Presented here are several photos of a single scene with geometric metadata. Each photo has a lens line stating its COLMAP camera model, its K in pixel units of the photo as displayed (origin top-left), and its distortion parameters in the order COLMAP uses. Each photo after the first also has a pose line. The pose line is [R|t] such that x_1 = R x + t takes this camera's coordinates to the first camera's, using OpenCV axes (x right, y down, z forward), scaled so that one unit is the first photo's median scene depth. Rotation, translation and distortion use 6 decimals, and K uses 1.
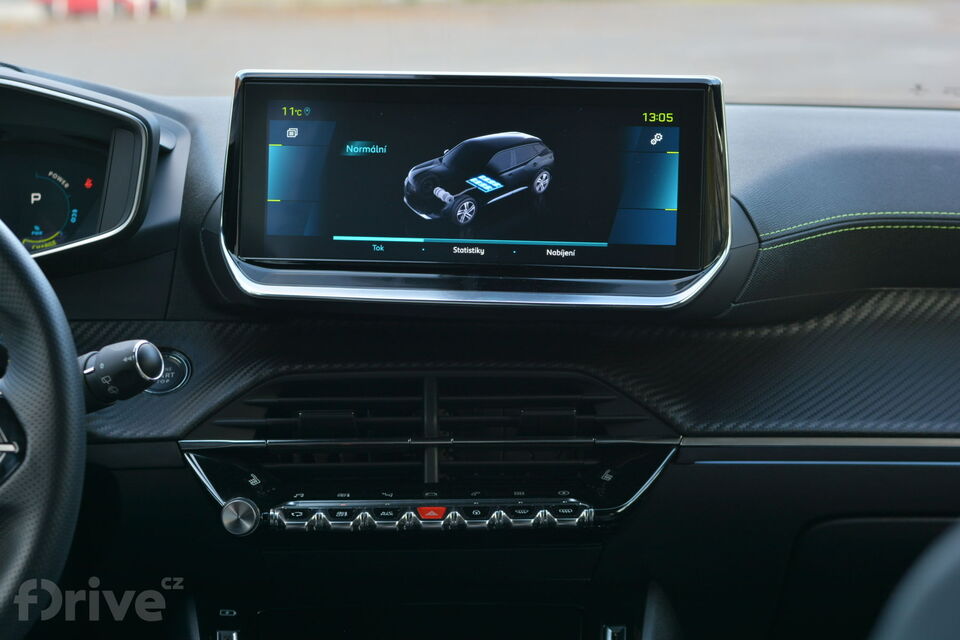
lens RADIAL K [[2159.2, 0, 480.0], [0, 2159.2, 320.0], [0, 0, 1]] dist [-0.011403, 0.227028]
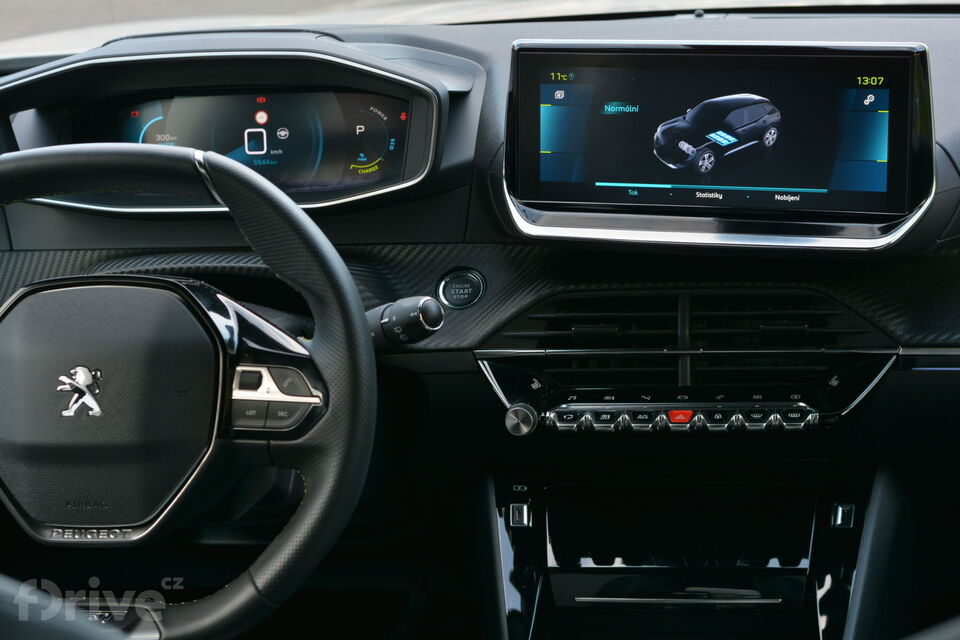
lens RADIAL K [[2159.2, 0, 480.0], [0, 2159.2, 320.0], [0, 0, 1]] dist [-0.011403, 0.227028]
pose [[0.981146, -0.000813, -0.193265, 0.098825], [0.027330, 0.990526, 0.134579, -0.125825], [0.191325, -0.137324, 0.971873, -0.170545]]
